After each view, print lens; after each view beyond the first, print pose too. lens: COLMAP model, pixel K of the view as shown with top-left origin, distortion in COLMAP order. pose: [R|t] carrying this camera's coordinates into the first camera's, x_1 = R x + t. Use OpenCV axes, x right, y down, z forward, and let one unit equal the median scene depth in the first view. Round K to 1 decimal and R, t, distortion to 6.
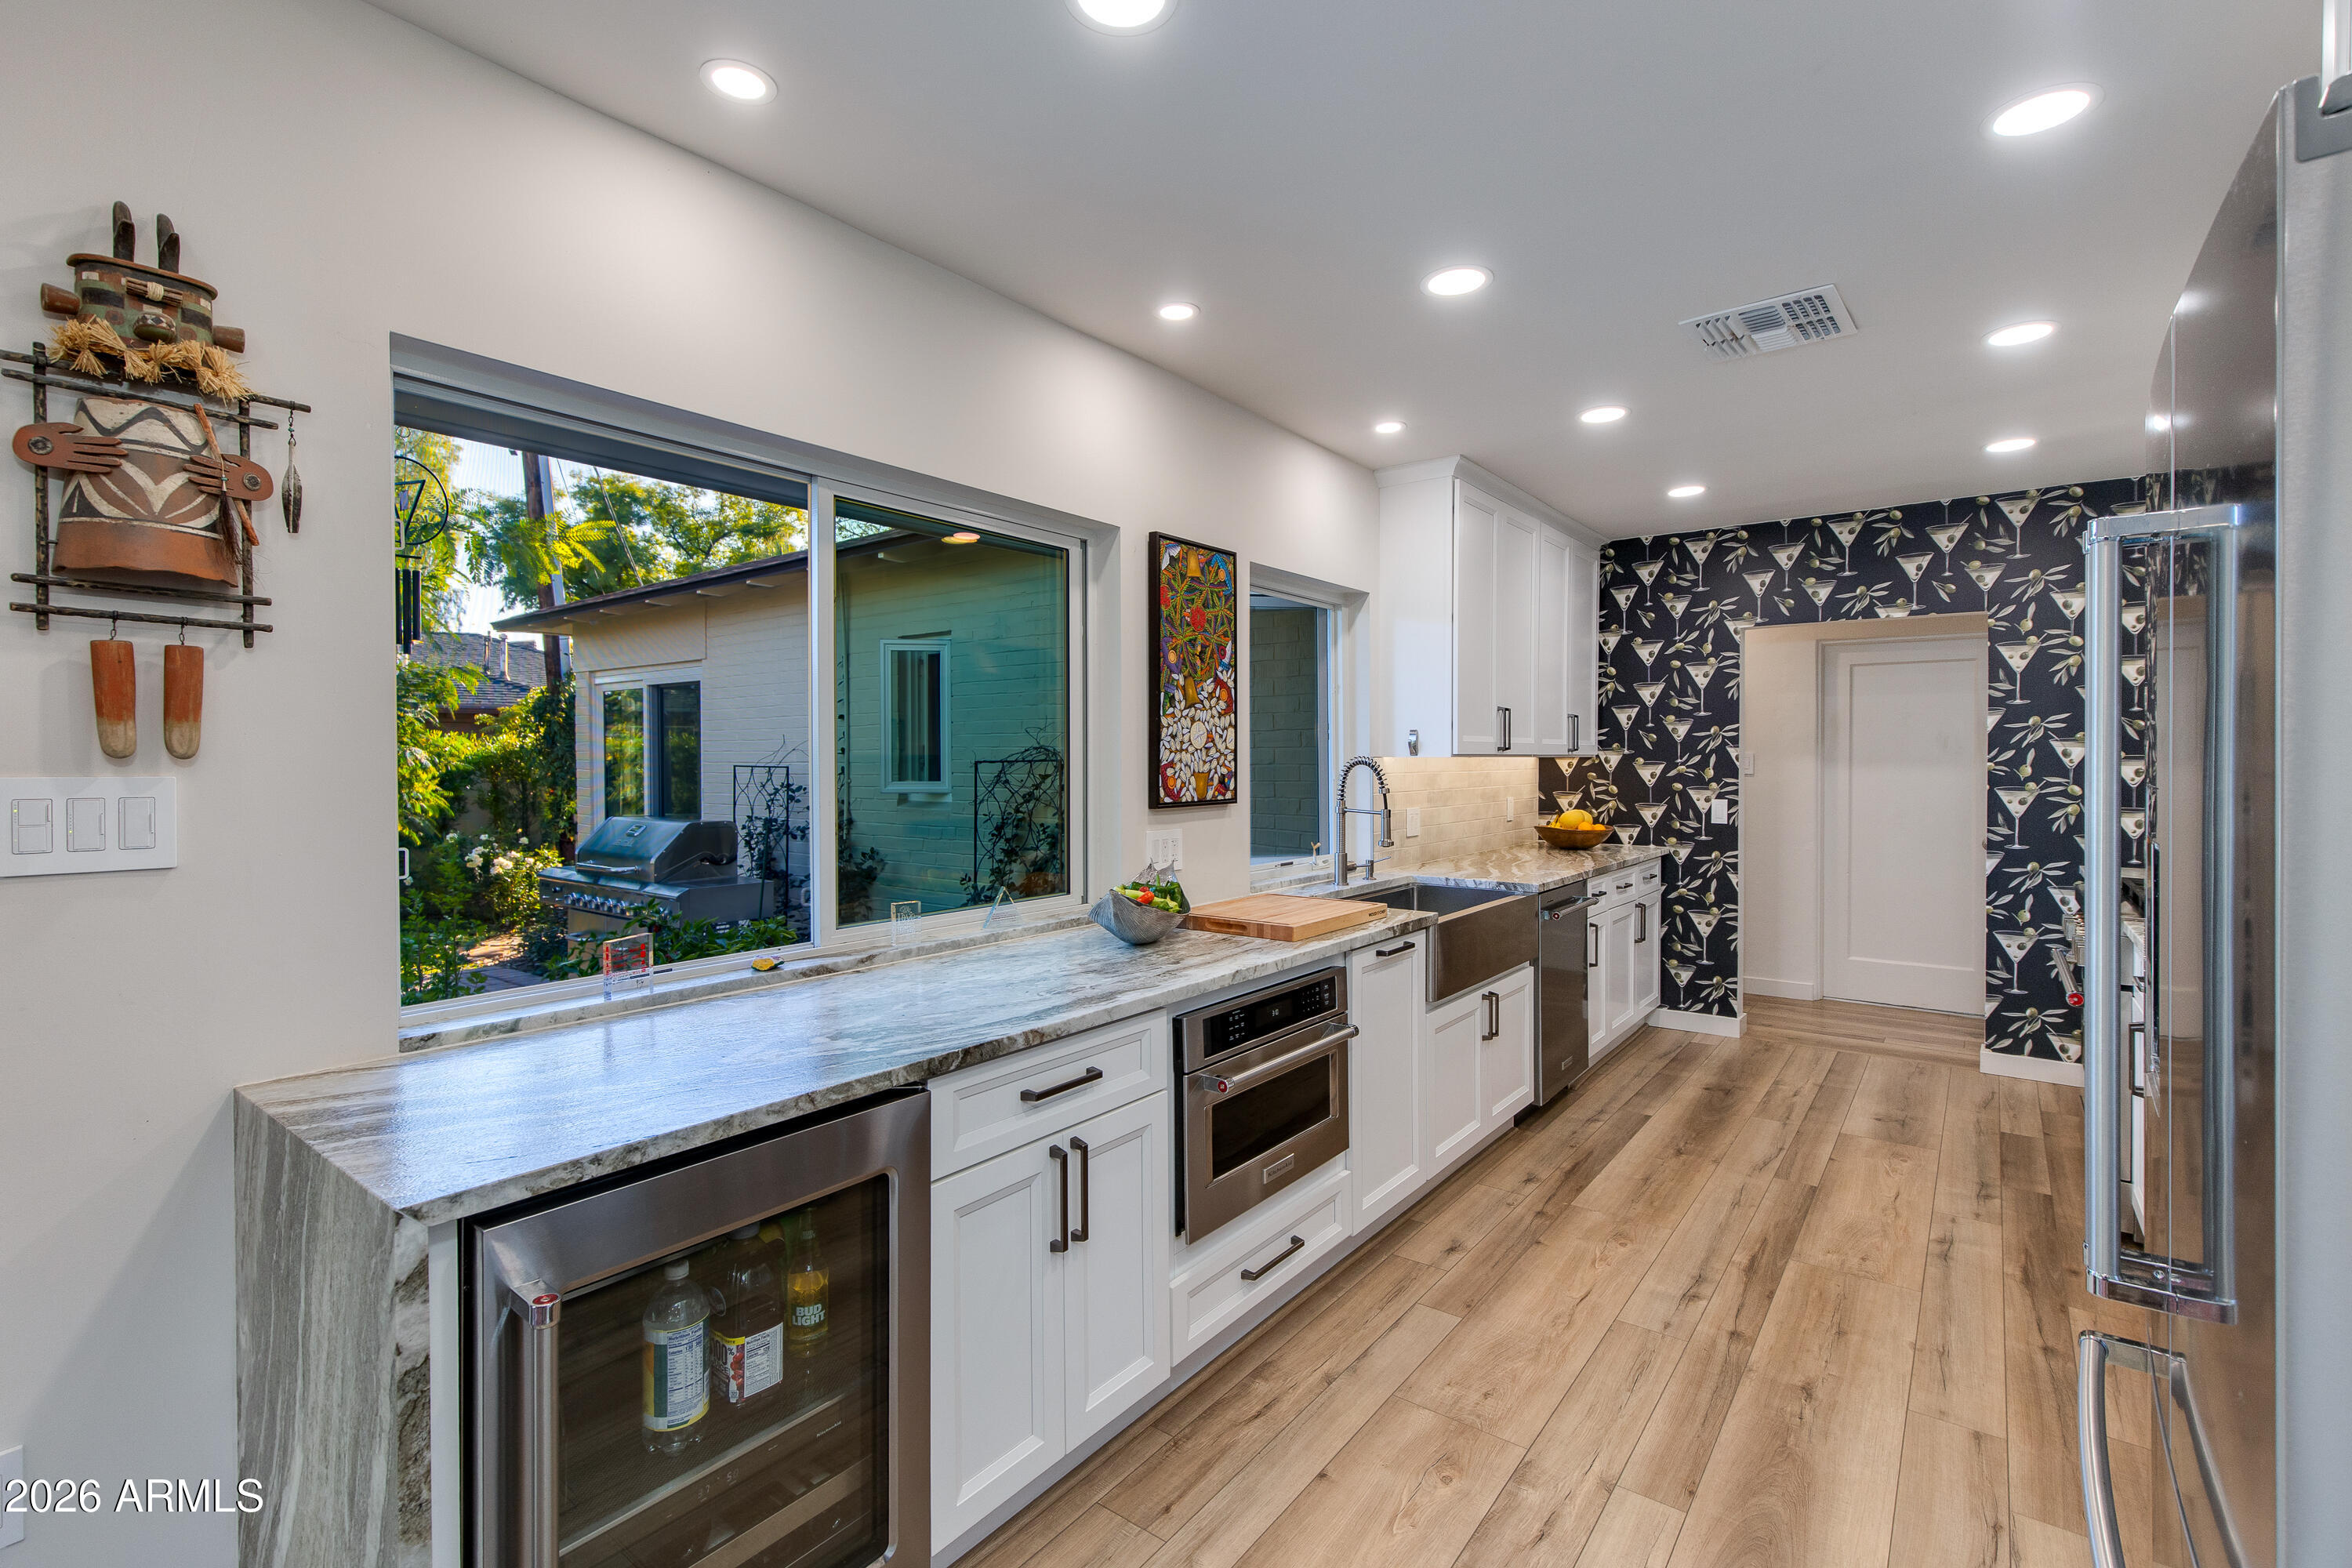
lens RADIAL K [[1068.9, 0, 1157.3], [0, 1068.9, 782.0], [0, 0, 1]] dist [0.011142, -0.000985]
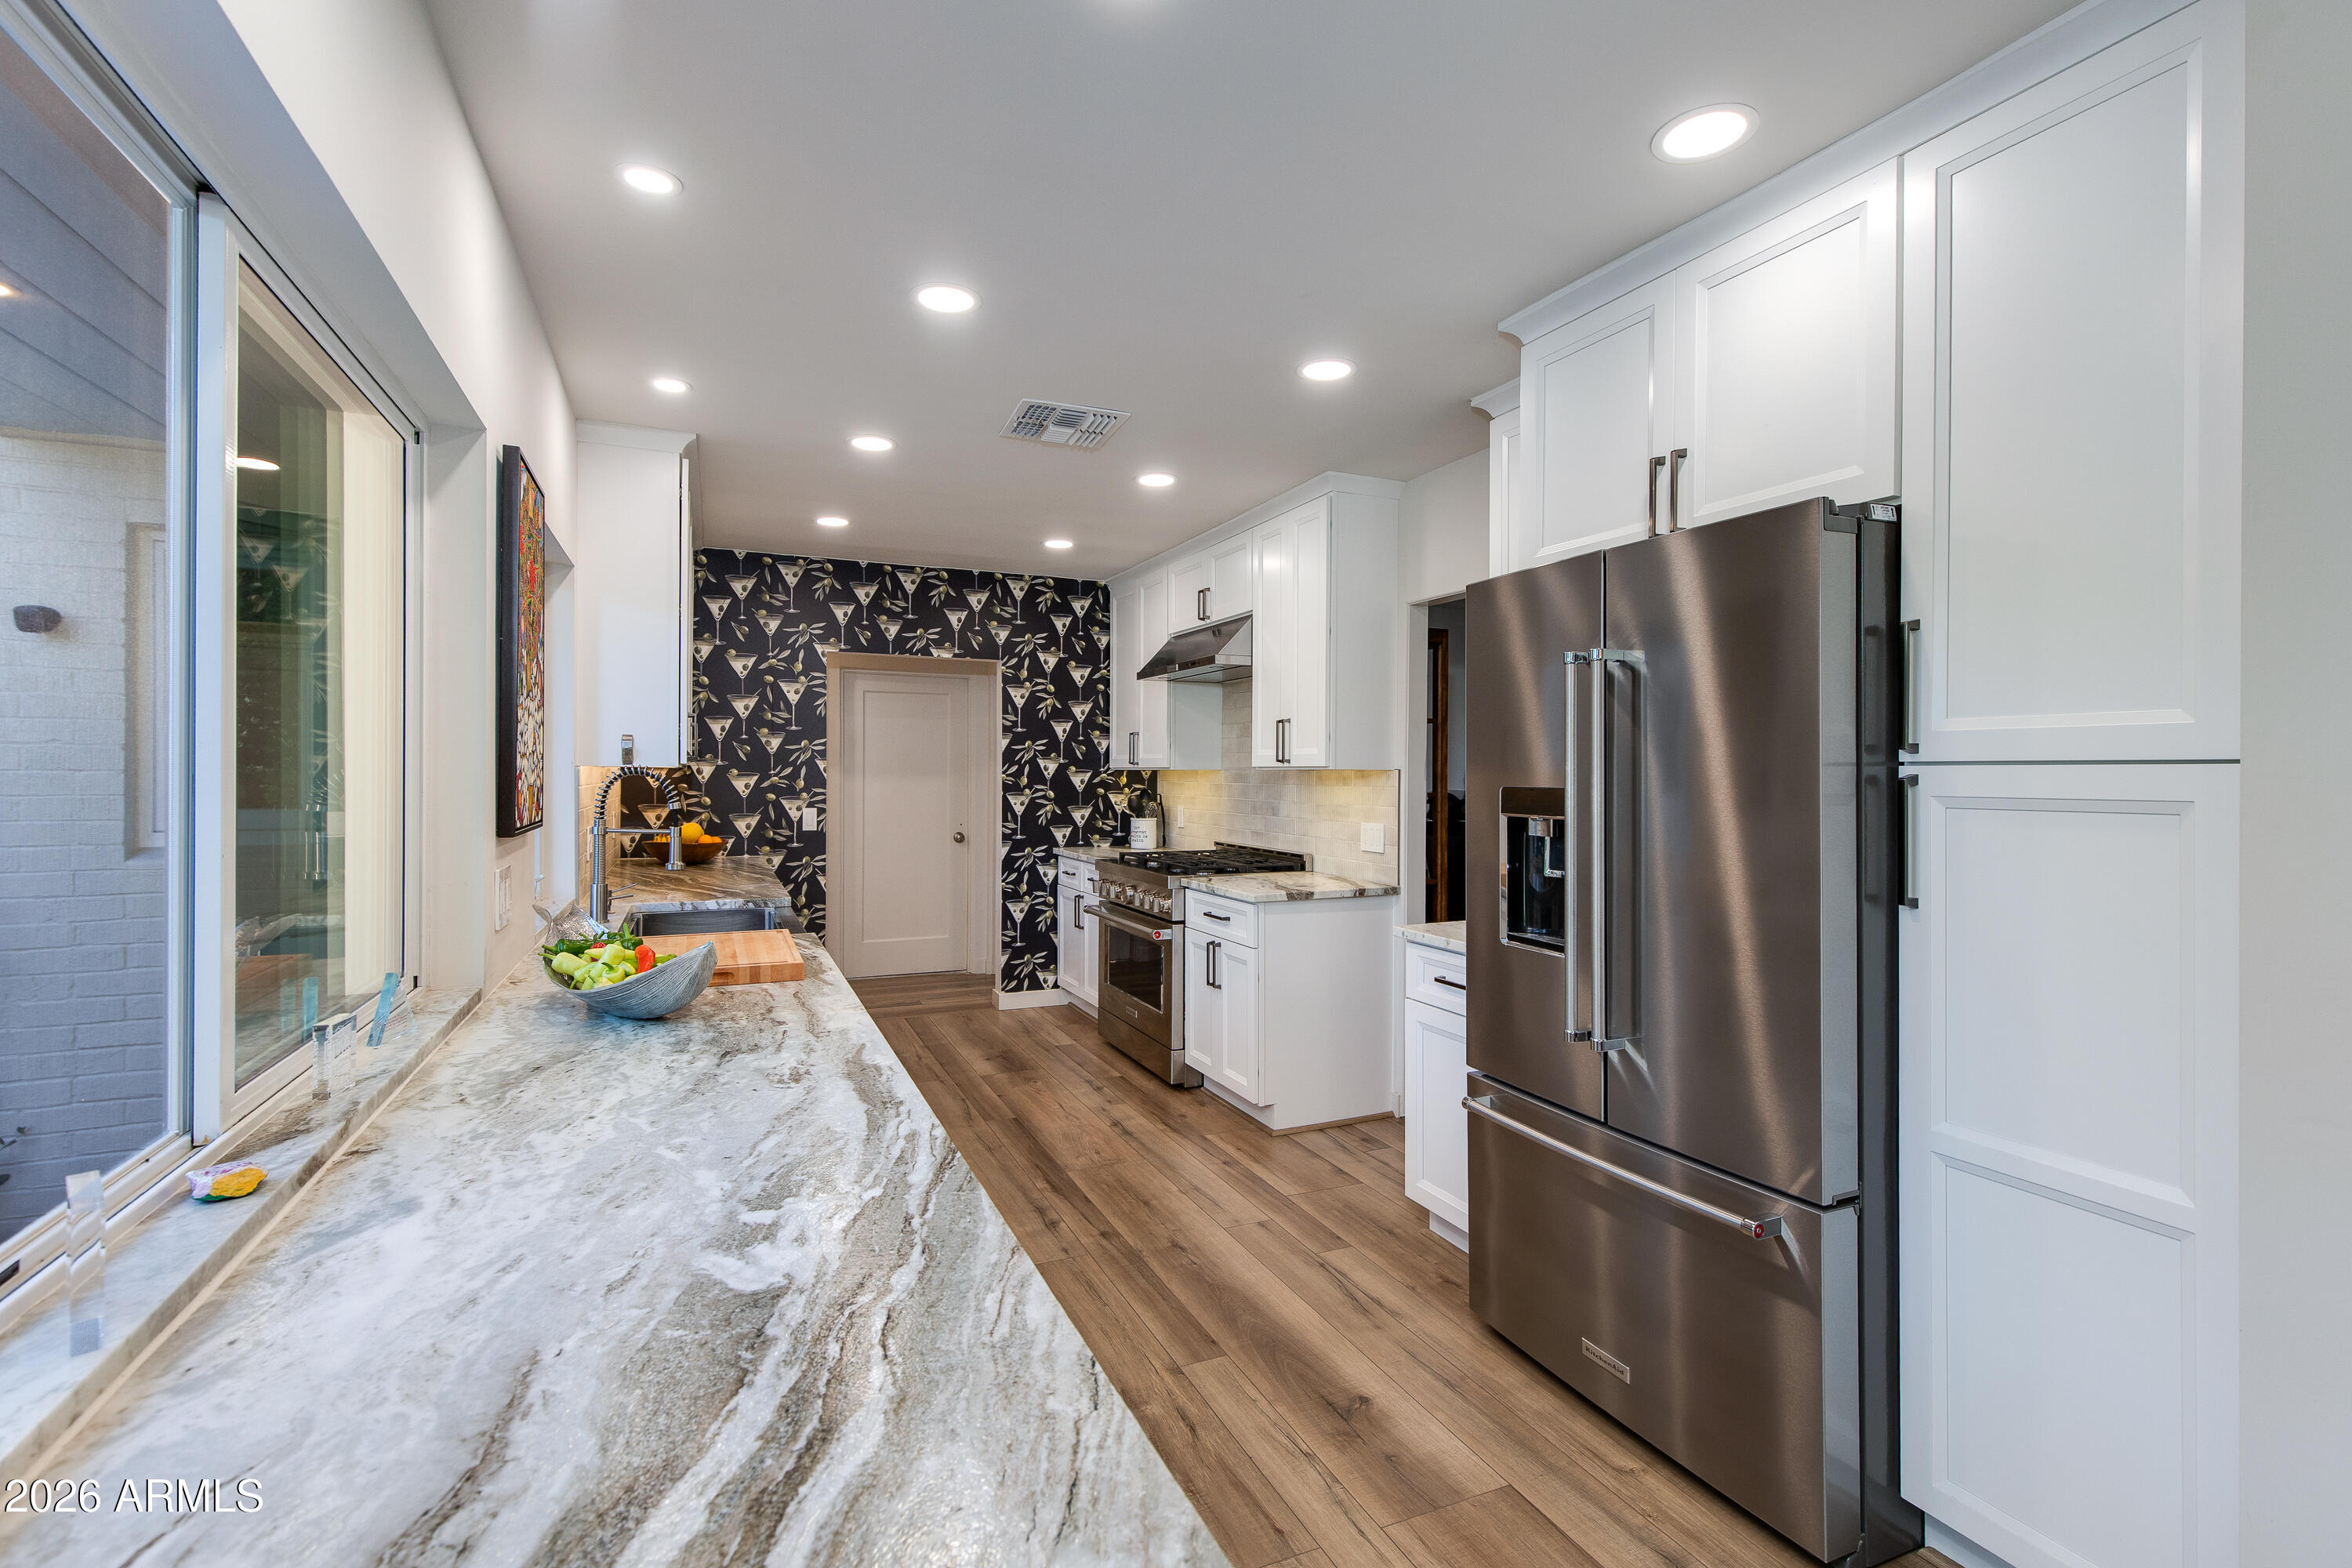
lens RADIAL K [[1068.9, 0, 1186.2], [0, 1068.9, 771.9], [0, 0, 1]] dist [0.011142, -0.000985]
pose [[0.469019, 0.004627, 0.883176, -0.273072], [0.015053, 0.999799, -0.013232, -0.000327], [-0.883060, 0.019500, 0.468855, 0.176190]]
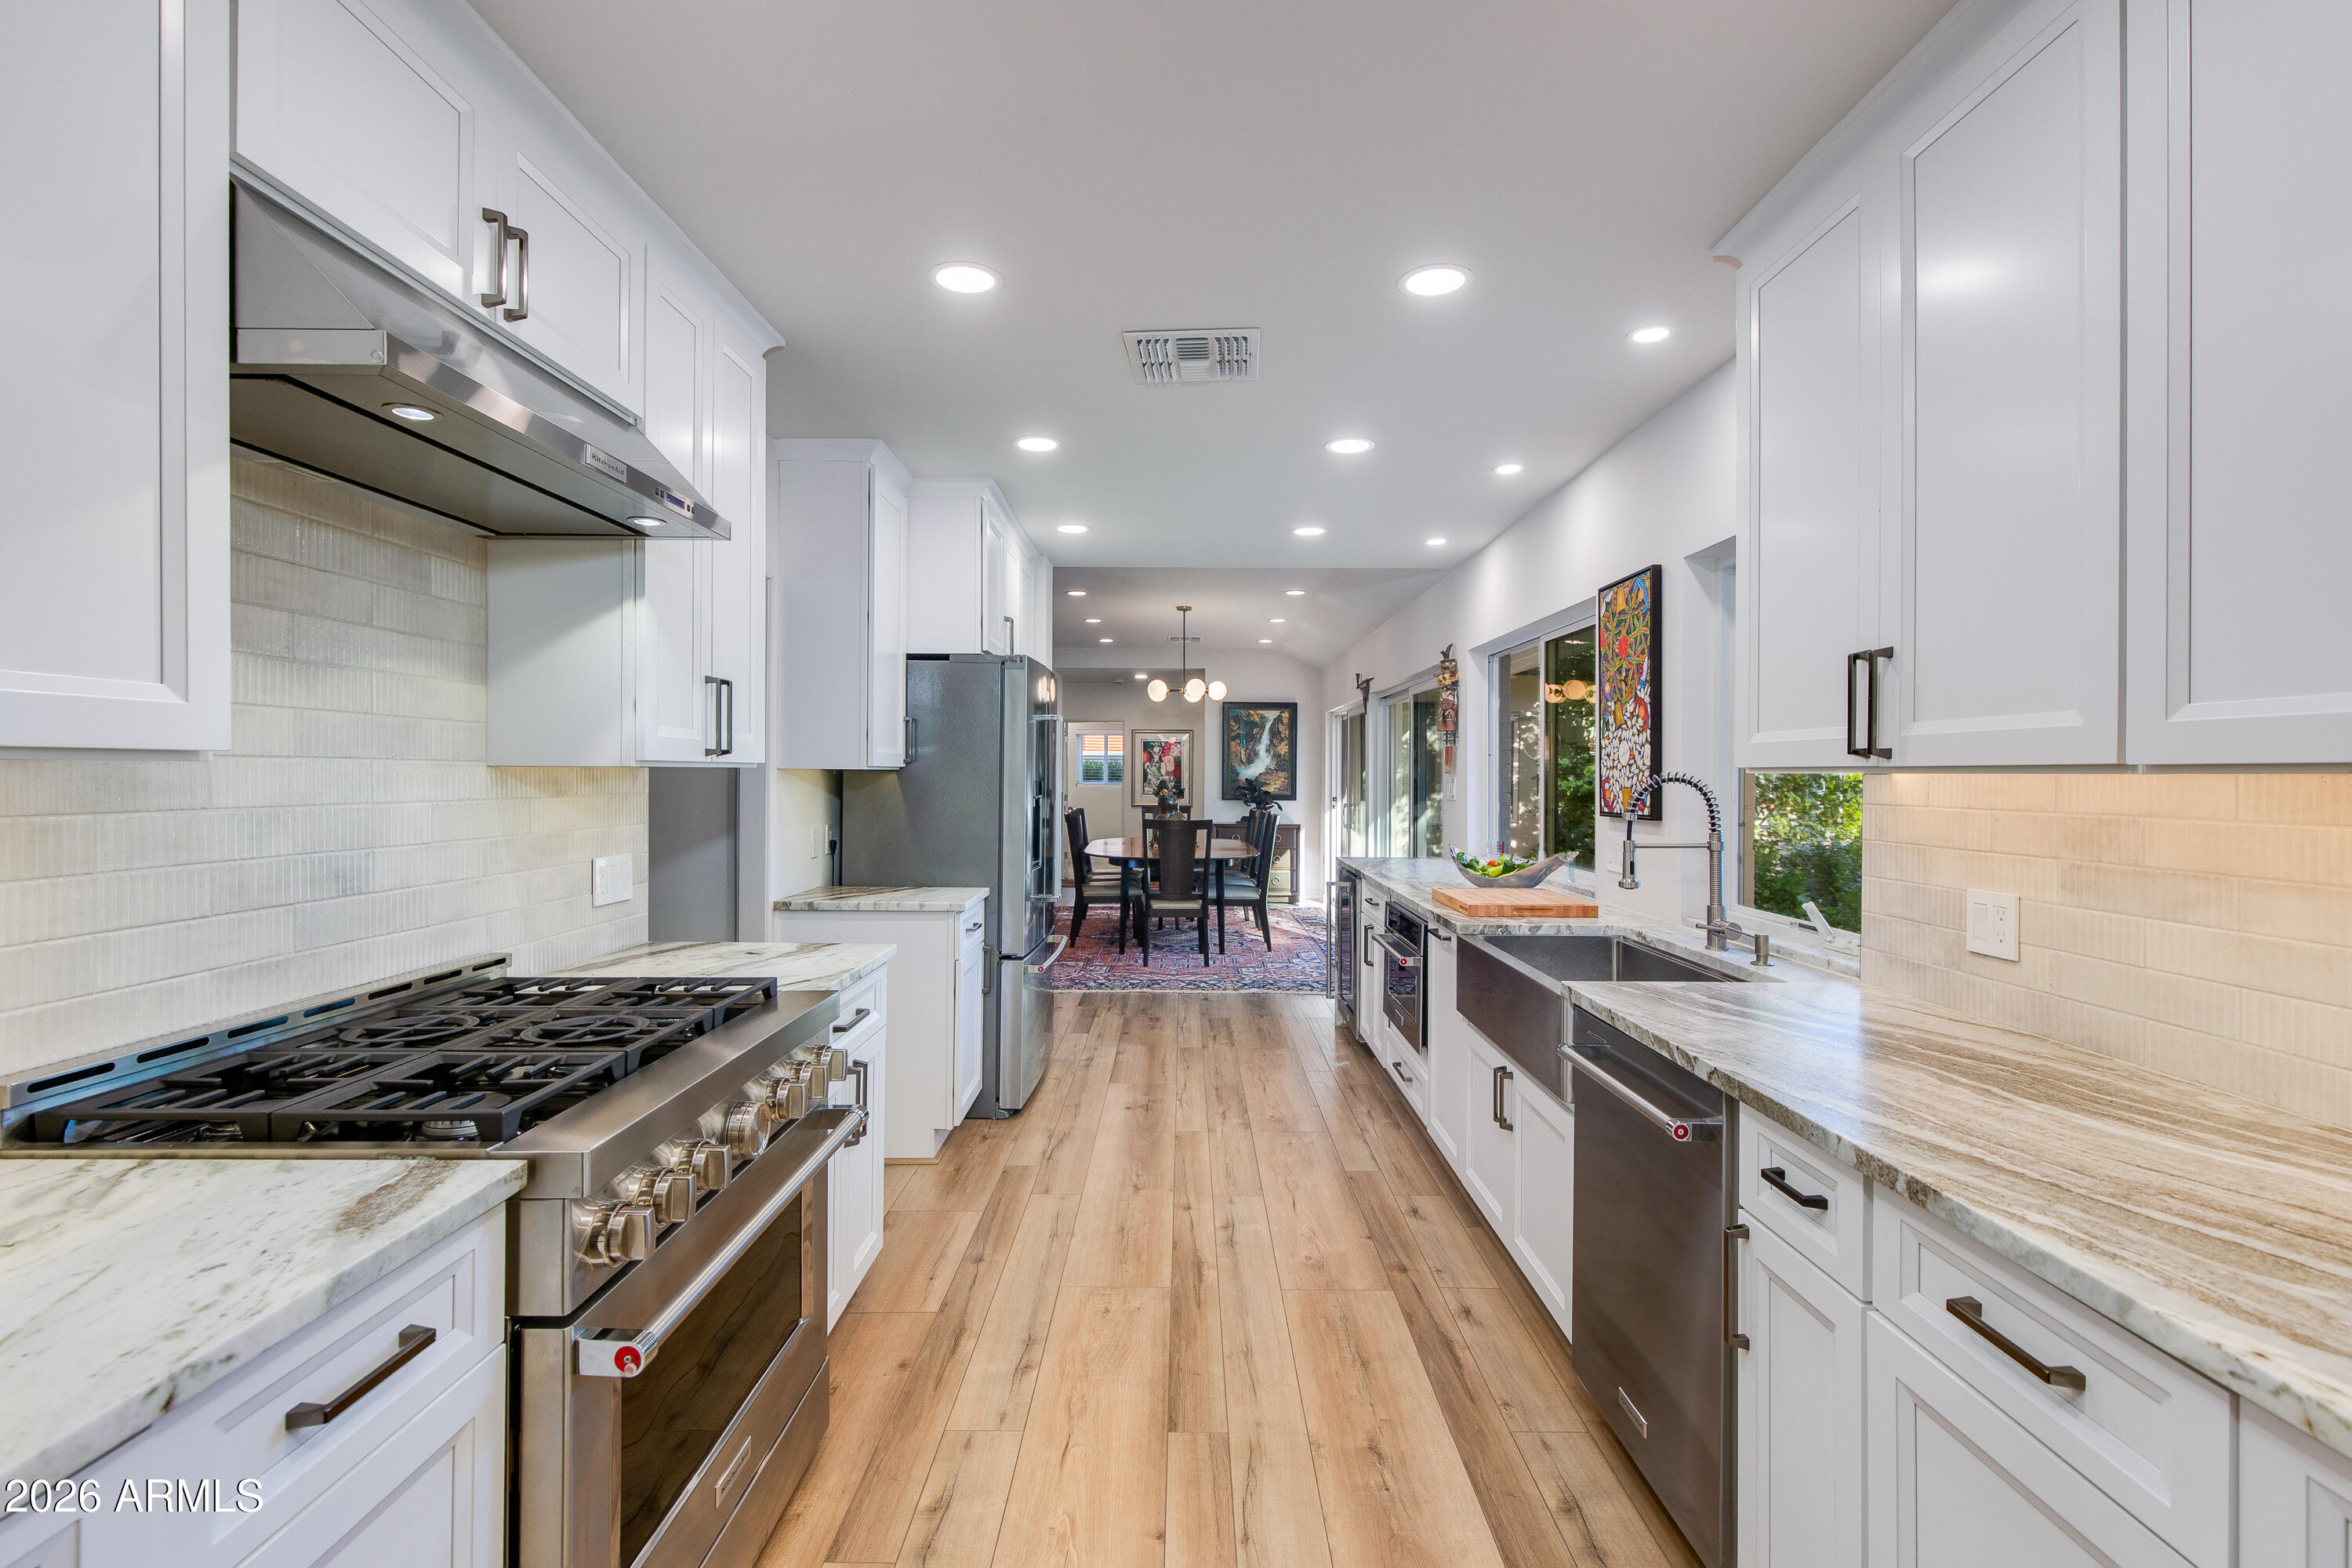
lens RADIAL K [[1068.9, 0, 1187.9], [0, 1068.9, 774.2], [0, 0, 1]] dist [0.011142, -0.000985]
pose [[-0.787601, -0.001447, -0.616184, 0.719049], [-0.016800, 0.999676, 0.019126, -0.020956], [0.615956, 0.025415, -0.787370, 1.079401]]
